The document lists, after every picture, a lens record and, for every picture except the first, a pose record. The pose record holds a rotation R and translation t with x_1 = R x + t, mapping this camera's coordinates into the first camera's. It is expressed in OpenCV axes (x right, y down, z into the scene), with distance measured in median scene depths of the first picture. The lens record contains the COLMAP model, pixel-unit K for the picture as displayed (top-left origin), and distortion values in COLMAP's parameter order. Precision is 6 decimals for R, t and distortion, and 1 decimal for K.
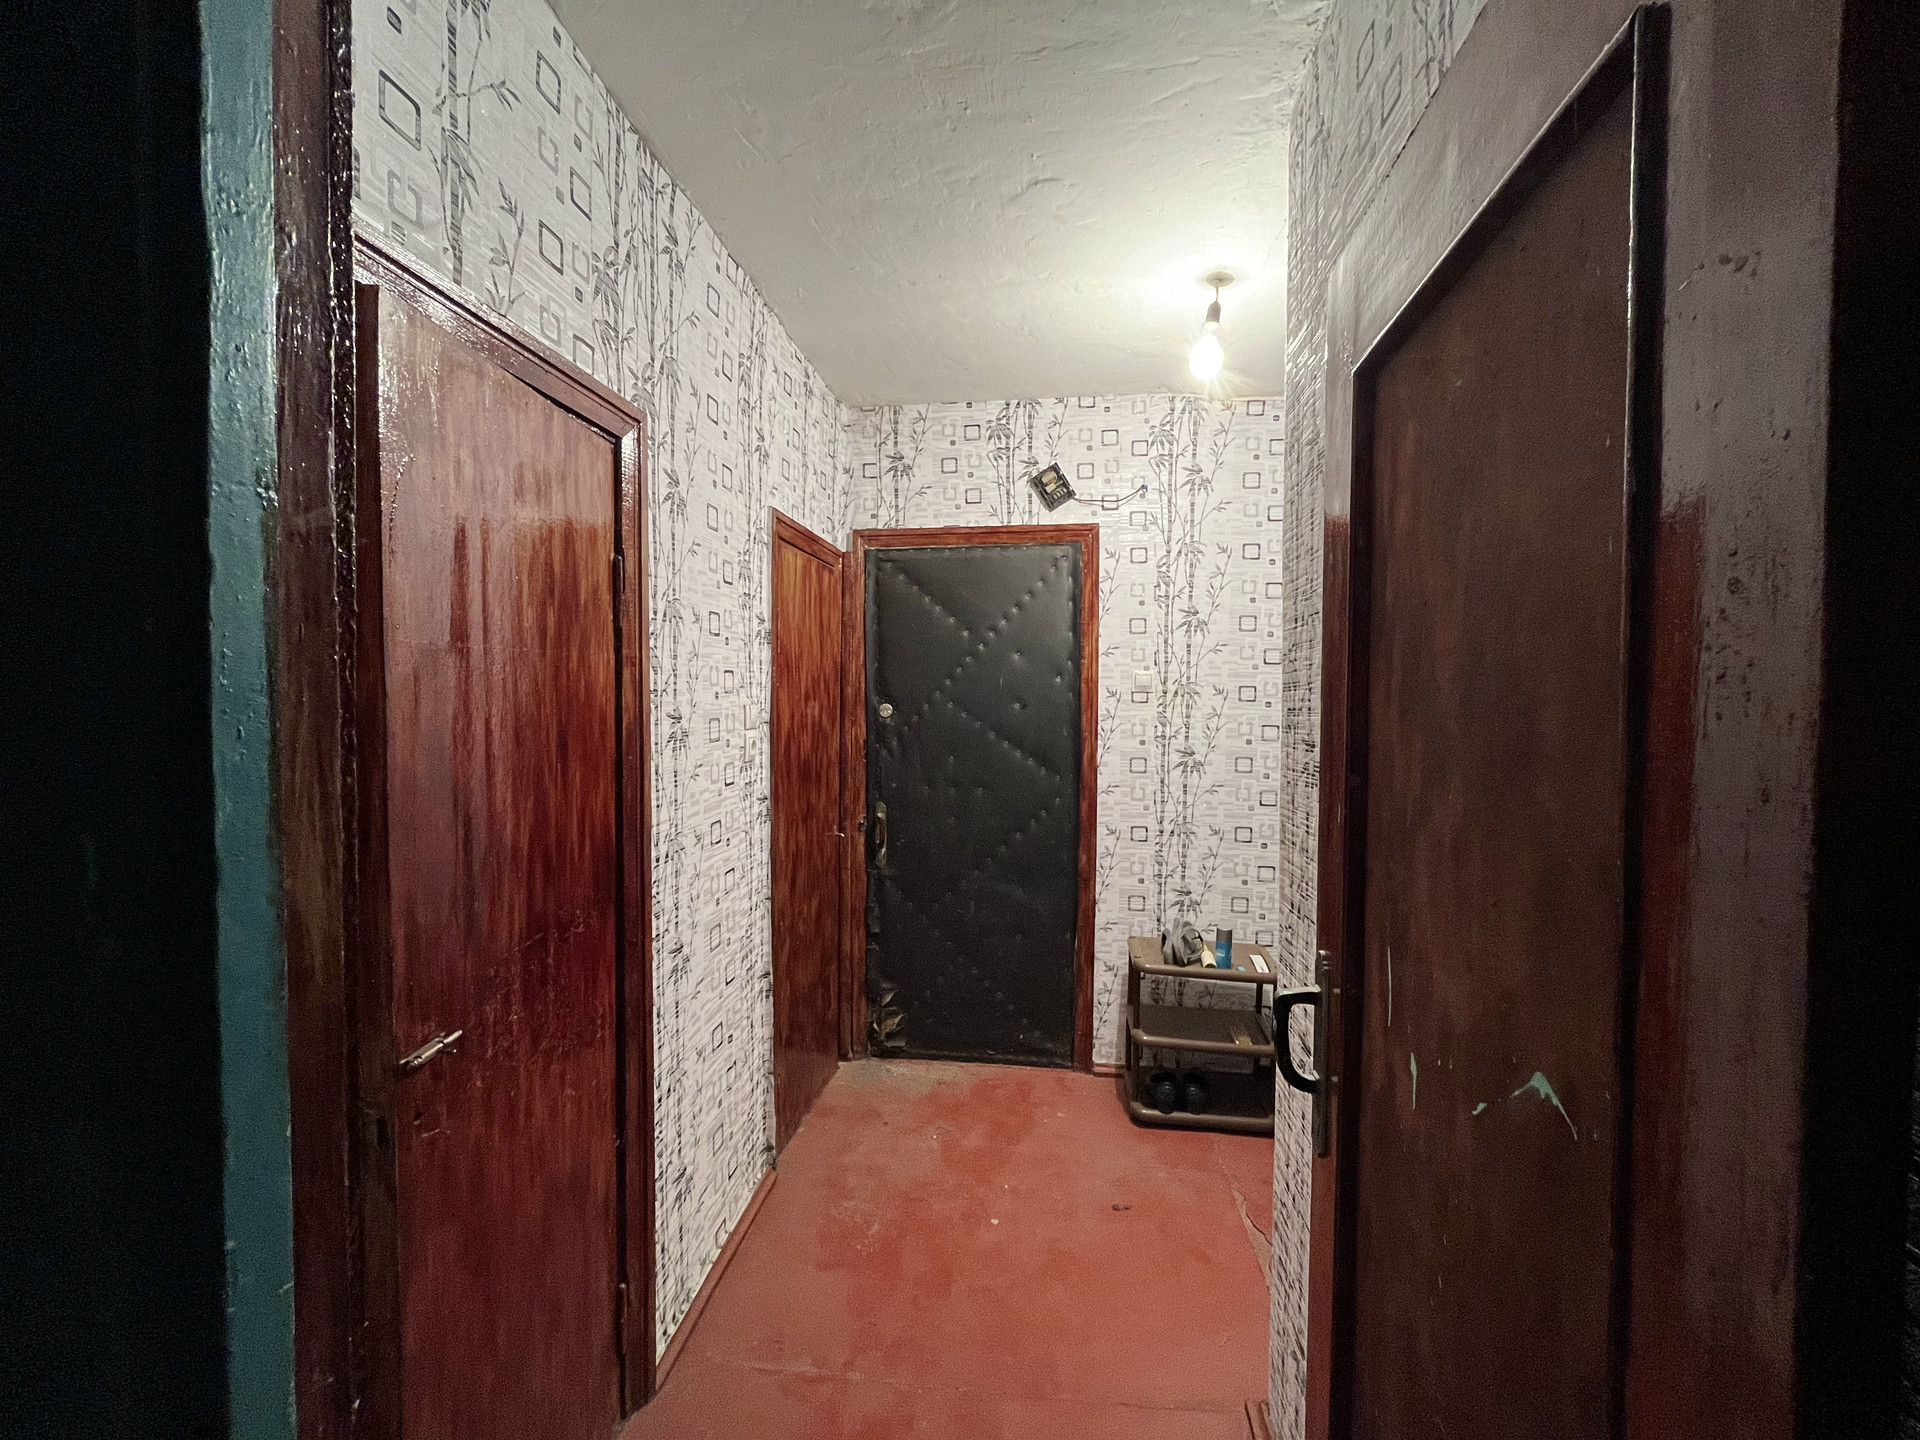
lens RADIAL K [[772.8, 0, 960.0], [0, 772.8, 720.0], [0, 0, 1]] dist [-0.001375, -0.000357]
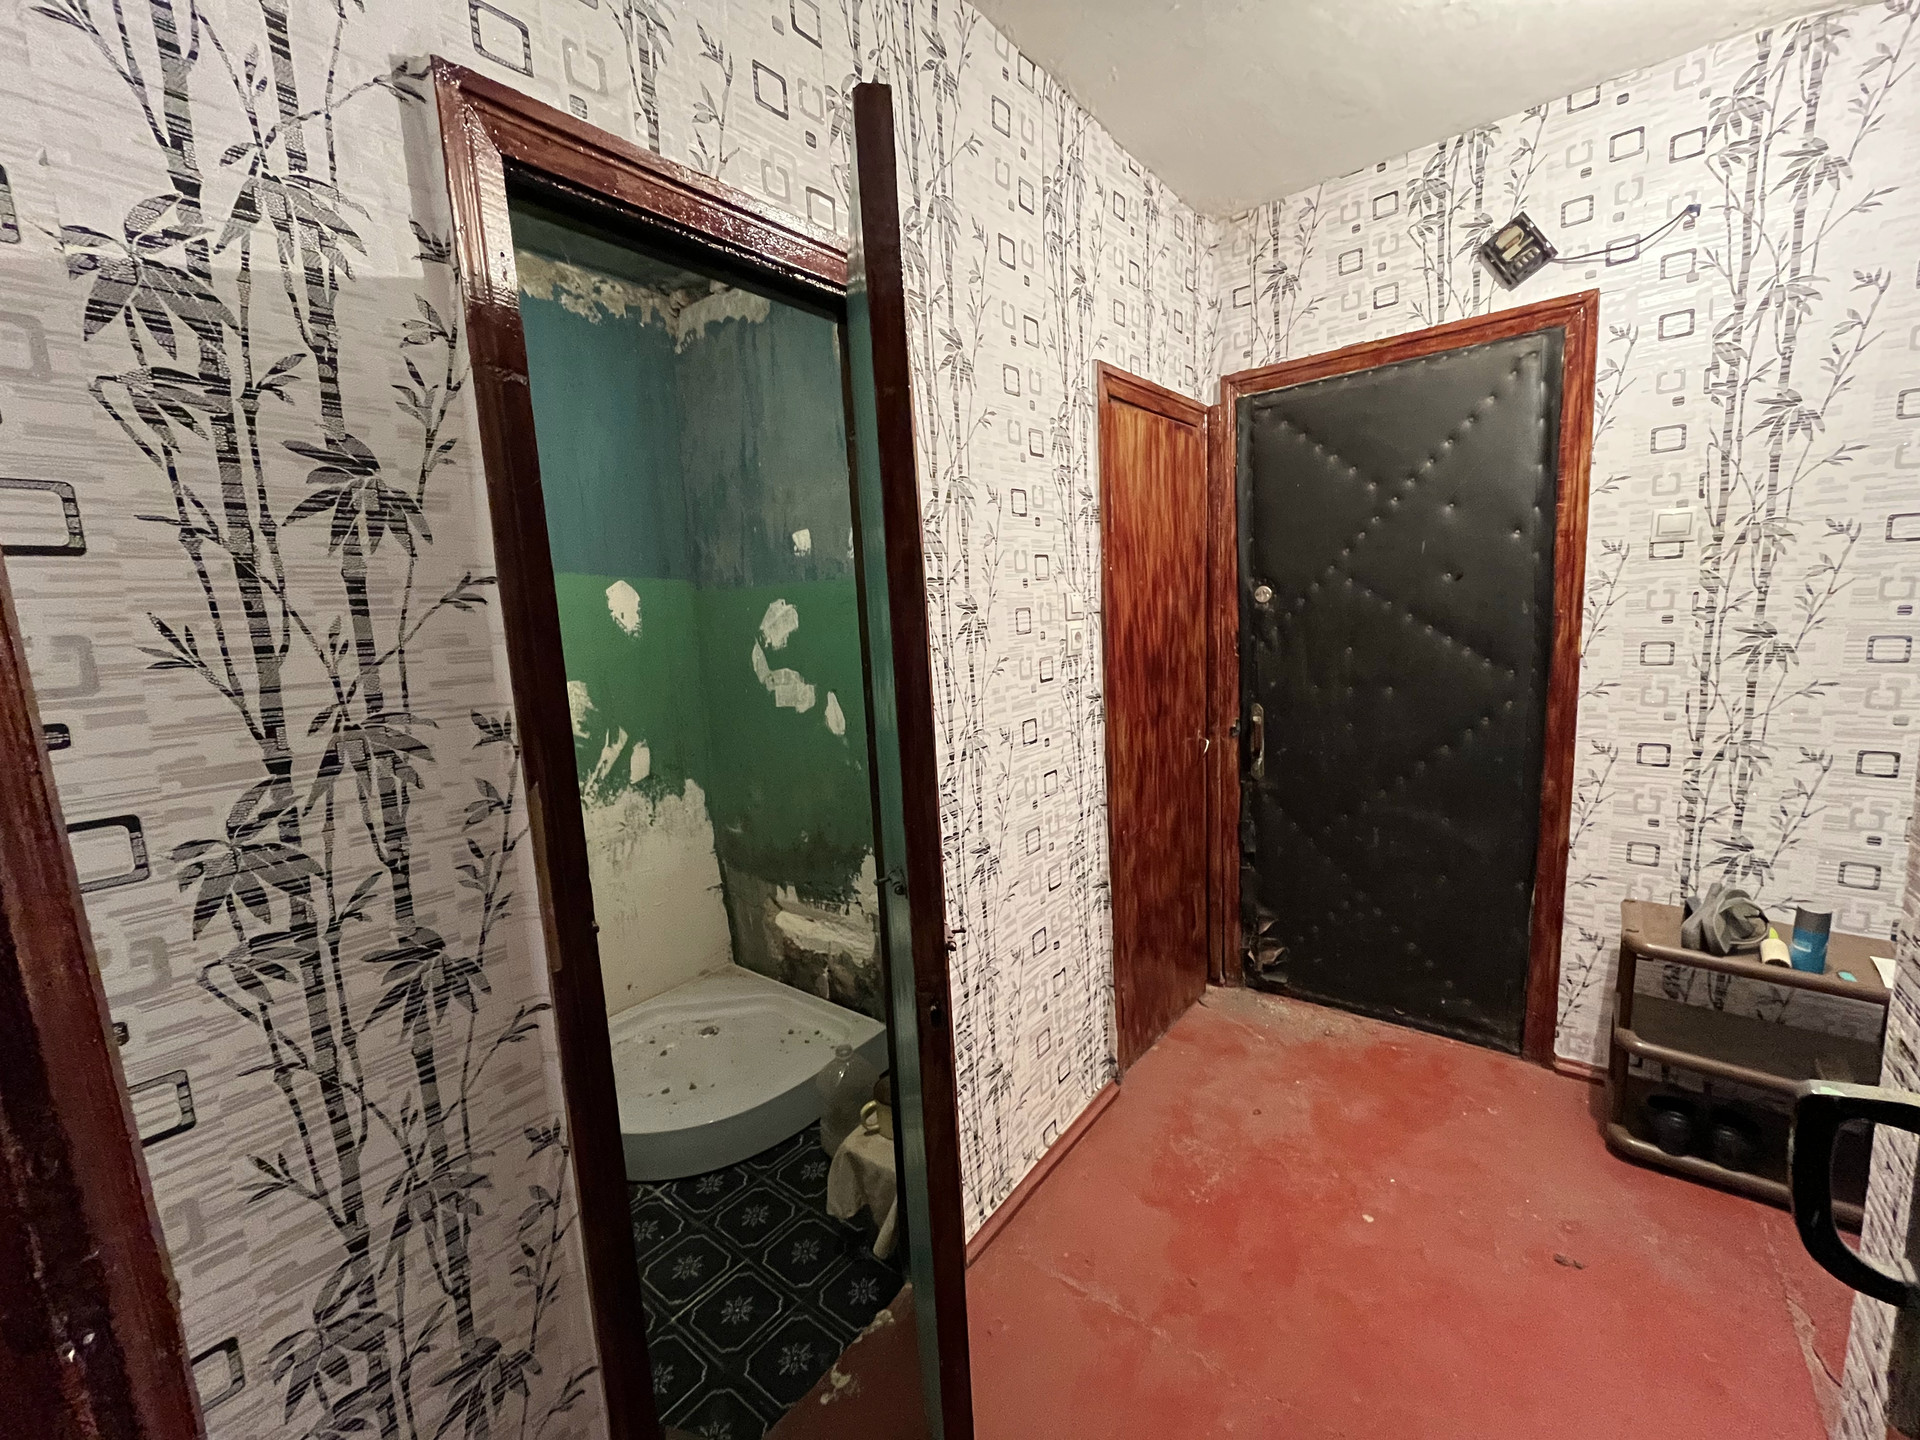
lens RADIAL K [[774.1, 0, 956.5], [0, 774.1, 717.8], [0, 0, 1]] dist [-0.002279, -0.000685]
pose [[0.850948, 0.022257, -0.524777, 0.072453], [0.041688, 0.993088, 0.109718, 0.016606], [0.523592, -0.115241, 0.844139, 0.120600]]
